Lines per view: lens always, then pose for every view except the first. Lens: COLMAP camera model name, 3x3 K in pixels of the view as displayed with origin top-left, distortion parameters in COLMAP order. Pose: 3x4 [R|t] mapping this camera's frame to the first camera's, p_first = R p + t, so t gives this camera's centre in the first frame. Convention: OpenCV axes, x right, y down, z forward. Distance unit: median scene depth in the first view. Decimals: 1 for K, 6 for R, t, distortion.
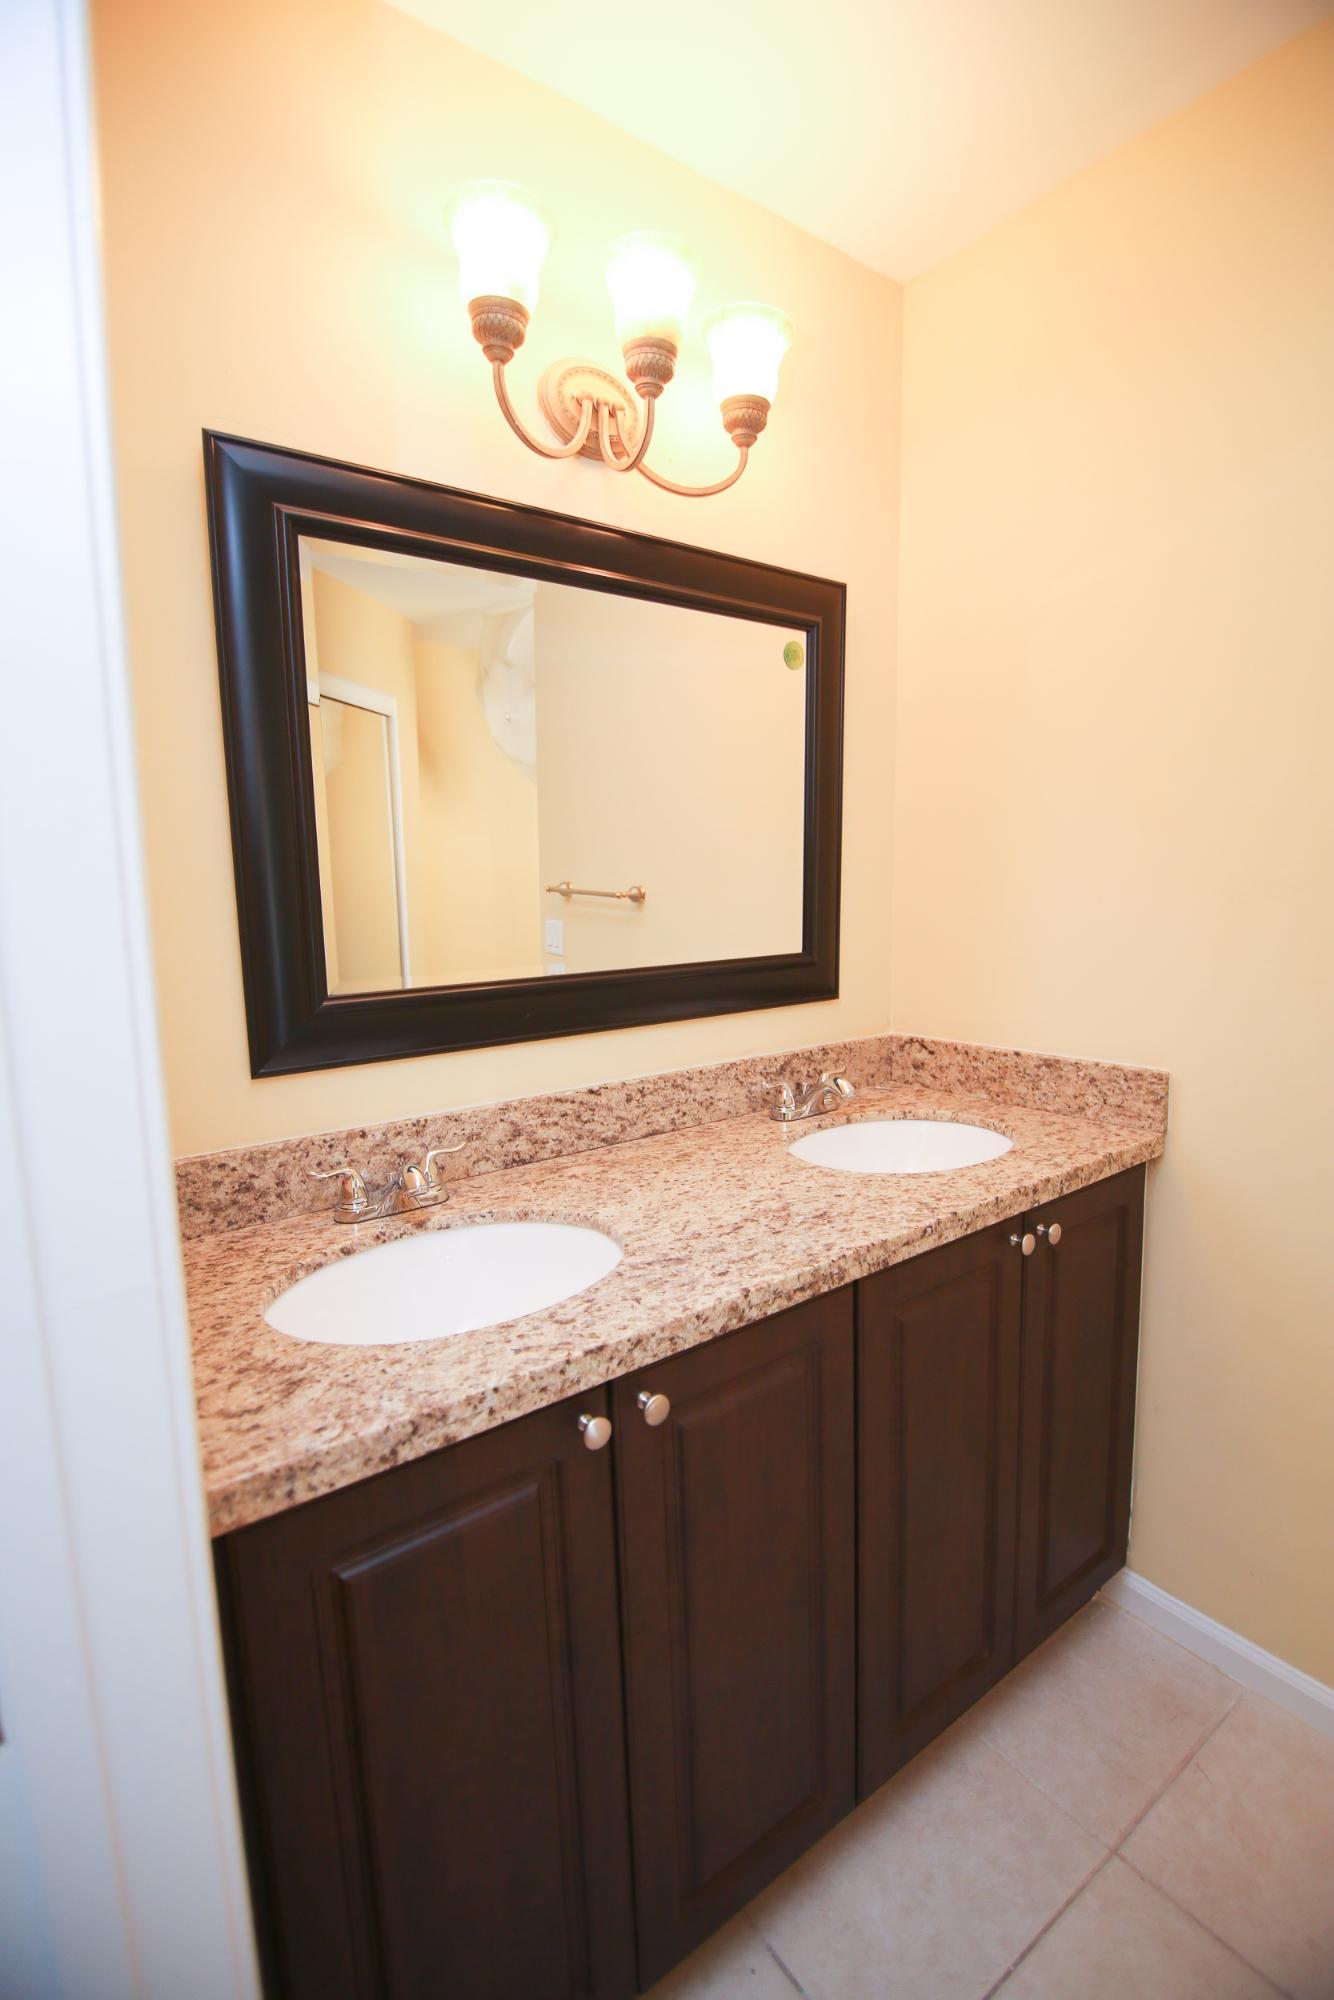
lens RADIAL K [[884.7, 0, 667.0], [0, 884.7, 1000.0], [0, 0, 1]] dist [-0.014881, -0.000226]
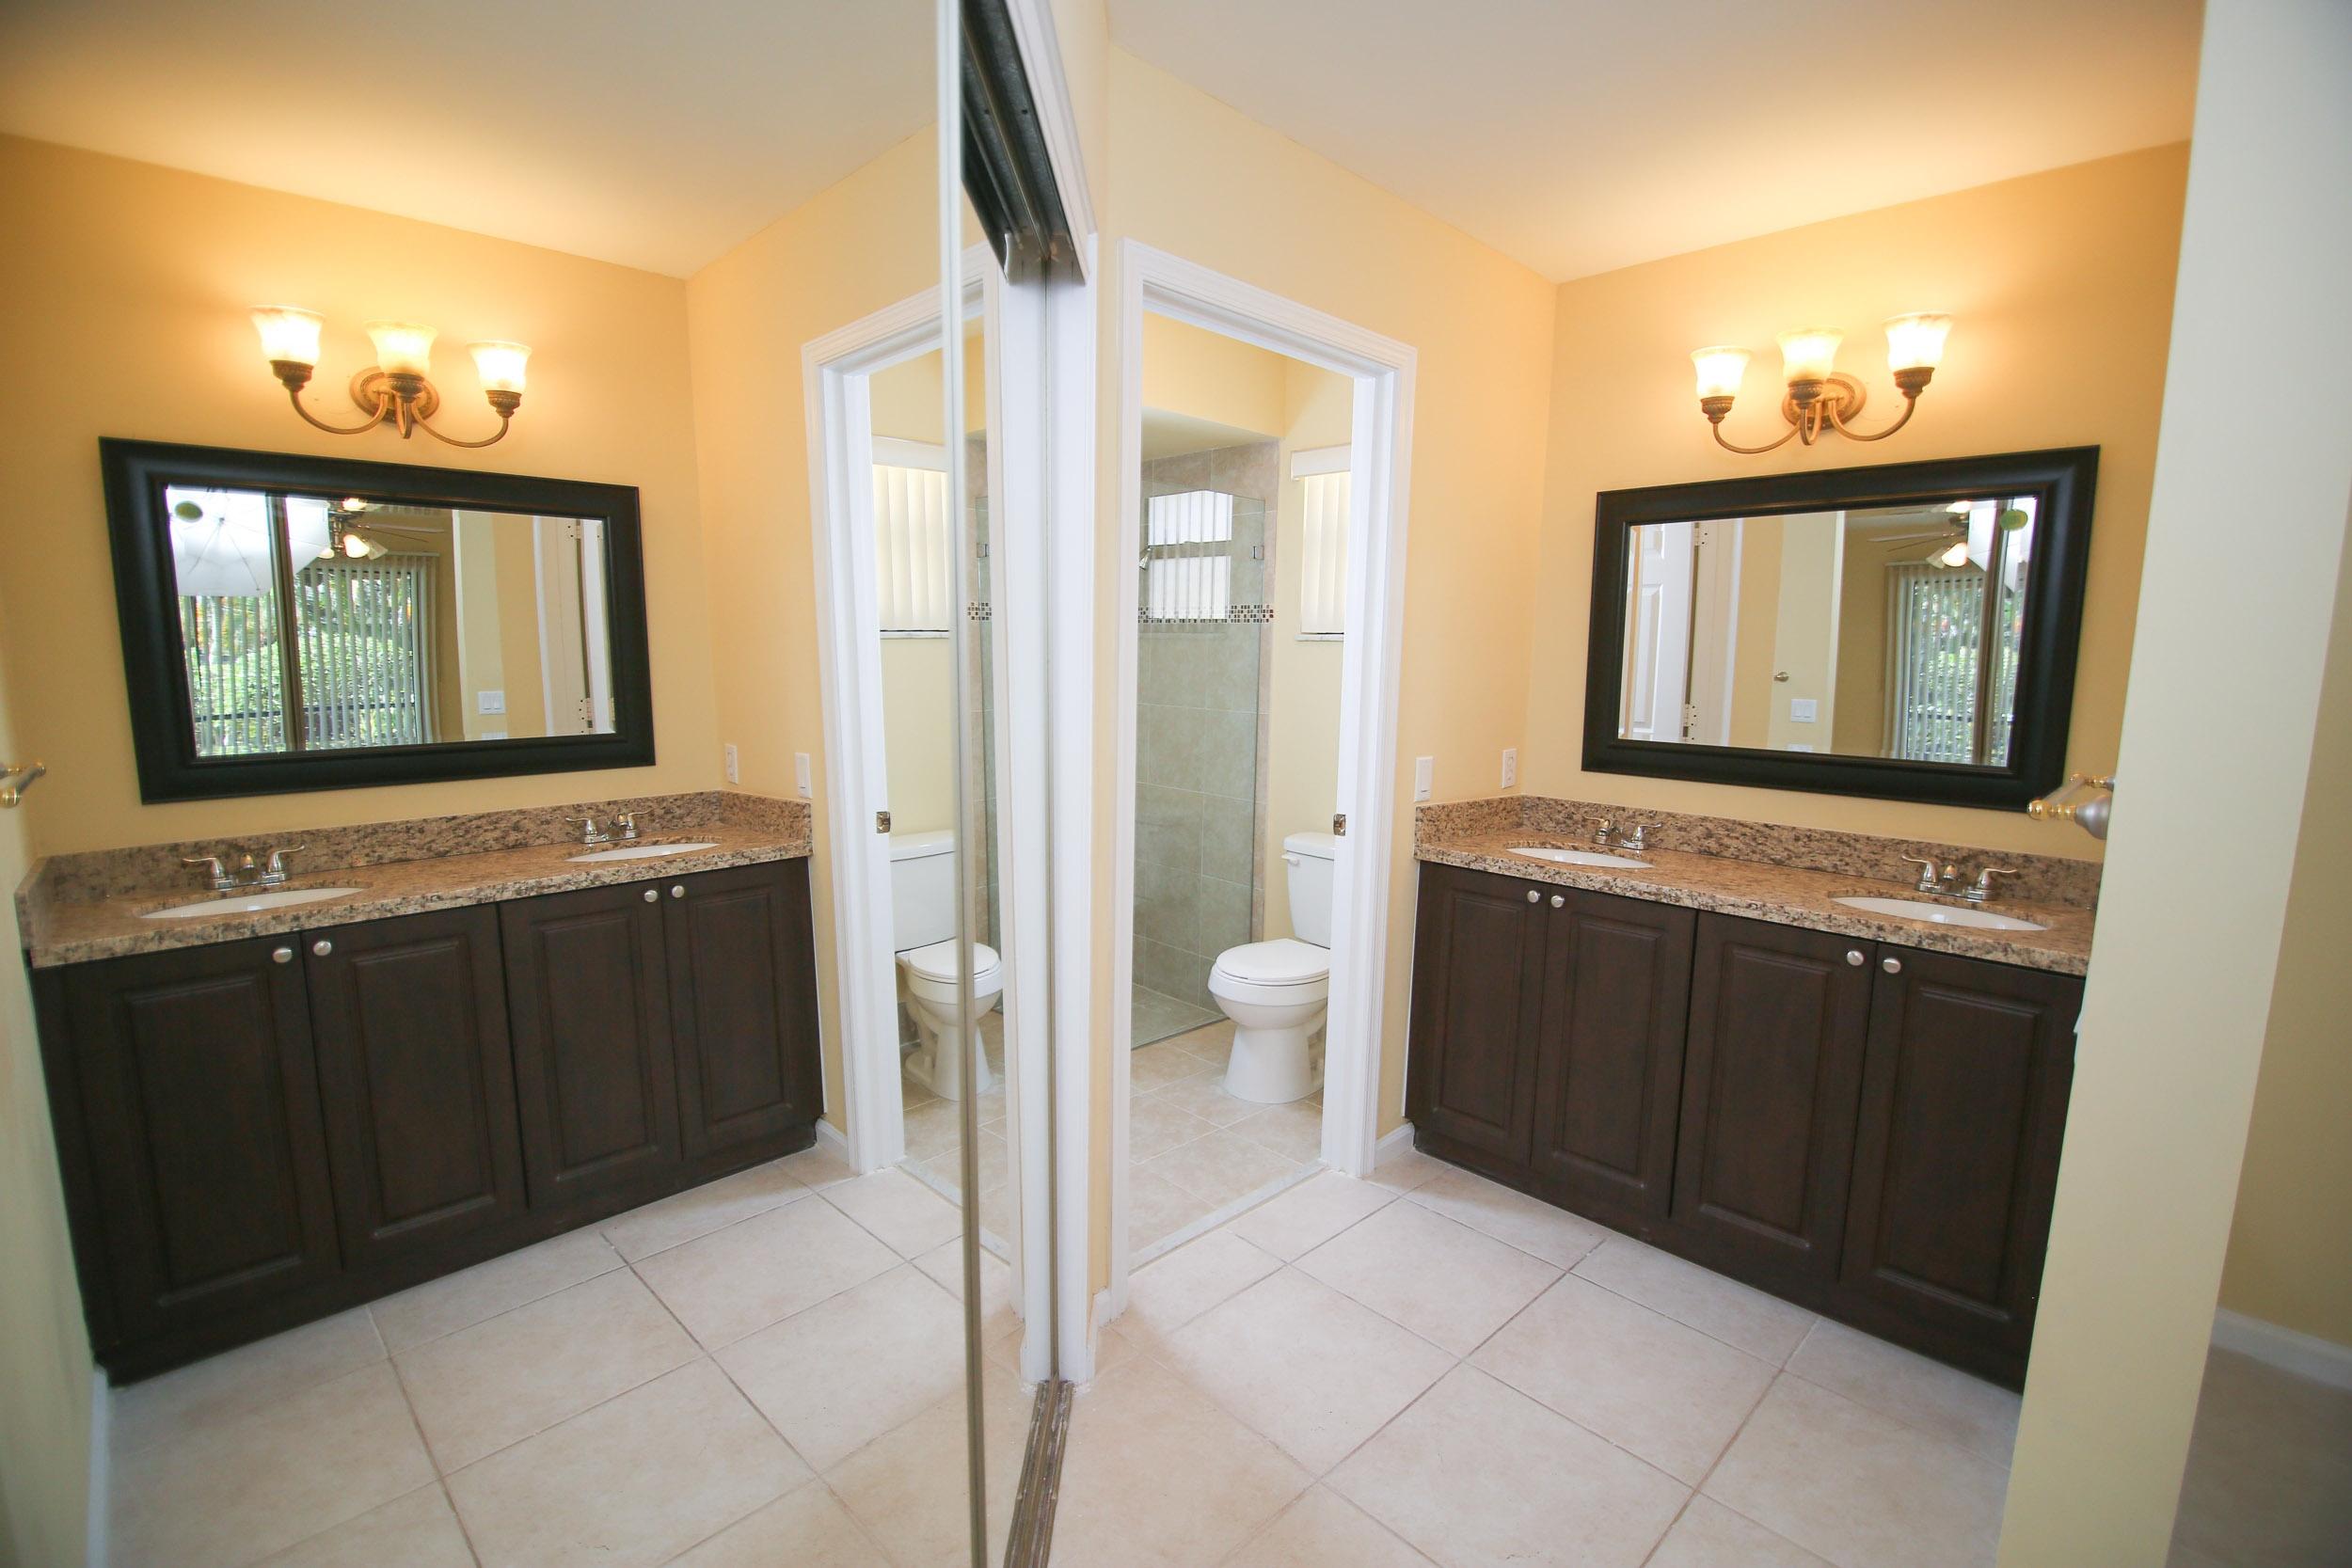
lens RADIAL K [[1040.3, 0, 1176.0], [0, 1040.3, 784.0], [0, 0, 1]] dist [-0.014881, -0.000226]
pose [[0.146623, 0.146706, -0.978253, 1.654308], [-0.160111, 0.979420, 0.122883, -0.028736], [0.976149, 0.138611, 0.167095, -0.363318]]
